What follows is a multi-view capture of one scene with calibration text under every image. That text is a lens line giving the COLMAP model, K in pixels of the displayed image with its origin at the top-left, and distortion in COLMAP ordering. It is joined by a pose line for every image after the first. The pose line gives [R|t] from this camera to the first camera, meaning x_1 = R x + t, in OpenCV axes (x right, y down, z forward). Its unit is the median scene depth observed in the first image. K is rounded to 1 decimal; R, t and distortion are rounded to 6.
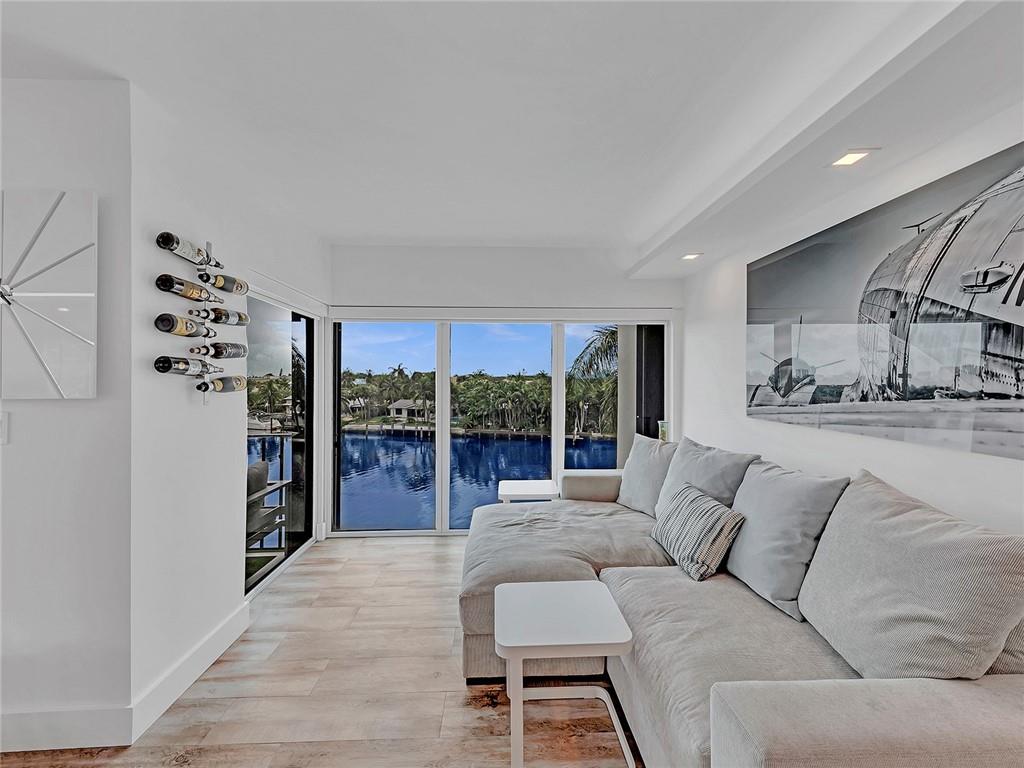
lens RADIAL K [[404.4, 0, 510.8], [0, 404.4, 377.7], [0, 0, 1]] dist [0.007348, 0.000074]
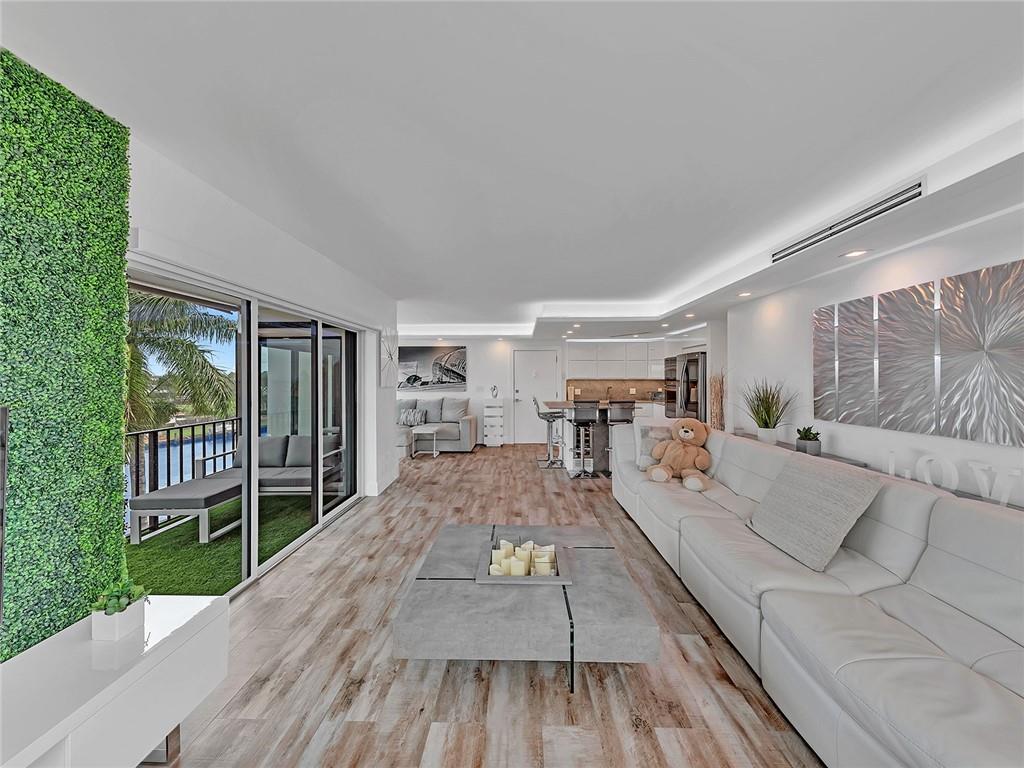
lens RADIAL K [[392.9, 0, 510.1], [0, 392.9, 384.3], [0, 0, 1]] dist [0.008763, -0.000098]
pose [[0.068700, -0.016014, 0.997509, -2.692078], [0.000471, 0.999872, 0.016020, -0.015486], [-0.997637, -0.000631, 0.068699, -0.178225]]
